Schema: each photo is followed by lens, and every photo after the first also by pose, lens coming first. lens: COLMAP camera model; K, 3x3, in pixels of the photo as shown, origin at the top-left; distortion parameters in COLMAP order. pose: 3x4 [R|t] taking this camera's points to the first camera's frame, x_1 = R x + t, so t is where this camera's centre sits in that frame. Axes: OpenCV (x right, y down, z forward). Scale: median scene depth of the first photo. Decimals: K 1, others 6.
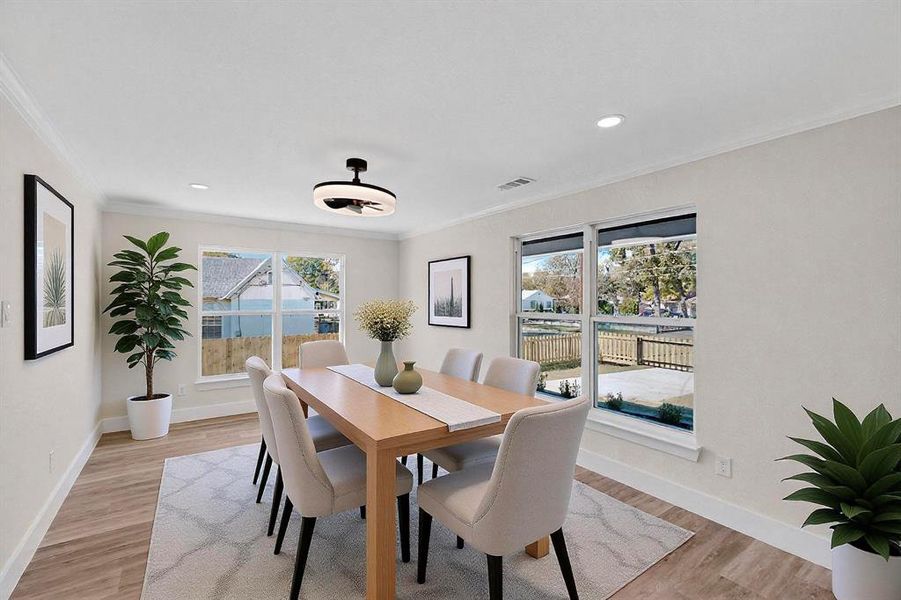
lens RADIAL K [[391.7, 0, 451.9], [0, 391.7, 300.0], [0, 0, 1]] dist [-0.001497, -0.000176]
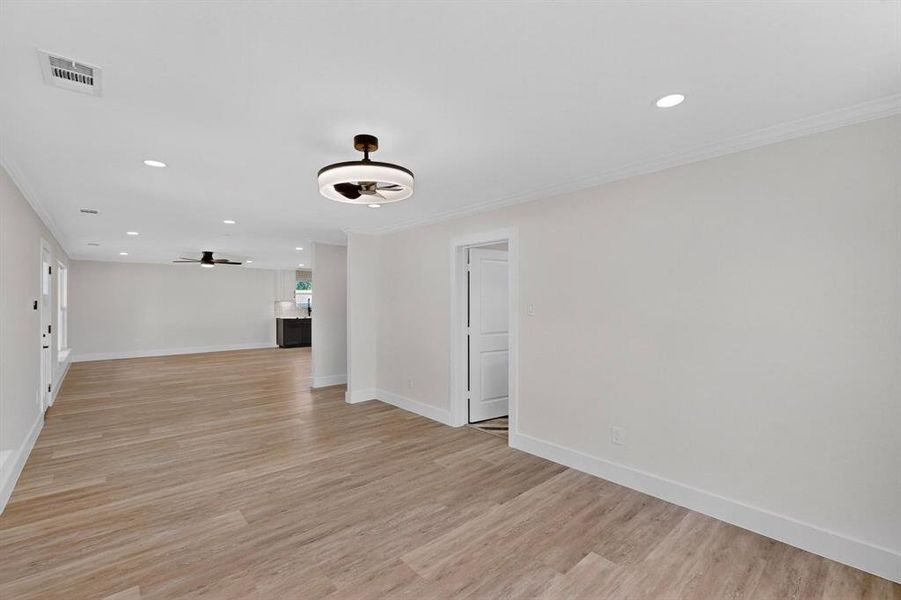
lens RADIAL K [[391.7, 0, 451.9], [0, 391.7, 300.0], [0, 0, 1]] dist [-0.001497, -0.000176]
pose [[-0.992699, -0.003286, -0.120571, -0.442932], [-0.002841, 0.999989, -0.003858, 0.000832], [0.120583, -0.003487, -0.992697, 2.536841]]
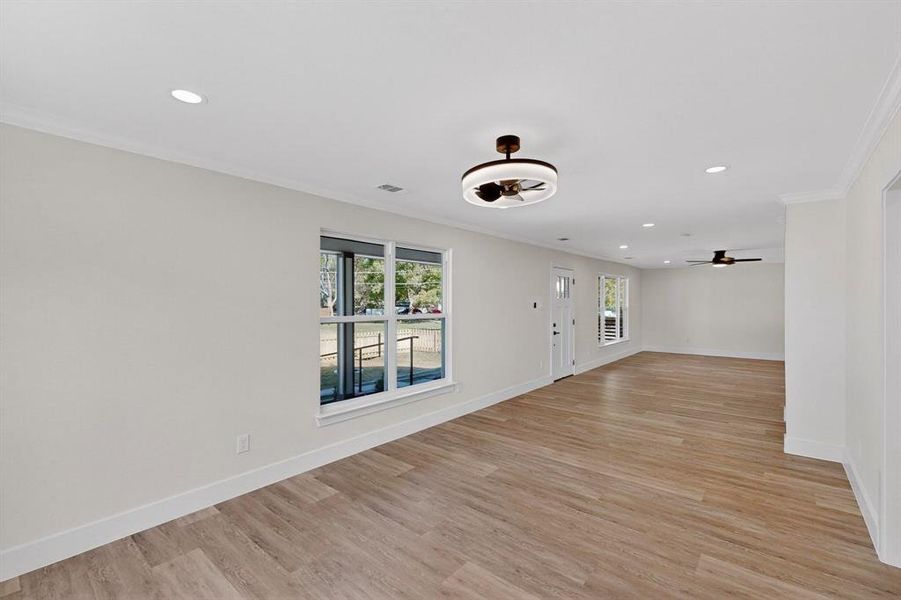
lens RADIAL K [[391.7, 0, 451.9], [0, 391.7, 300.0], [0, 0, 1]] dist [-0.001497, -0.000176]
pose [[-0.265837, 0.001982, 0.964016, -1.403285], [-0.001477, 0.999996, -0.002463, -0.009493], [-0.964017, -0.002079, -0.265833, 1.822991]]
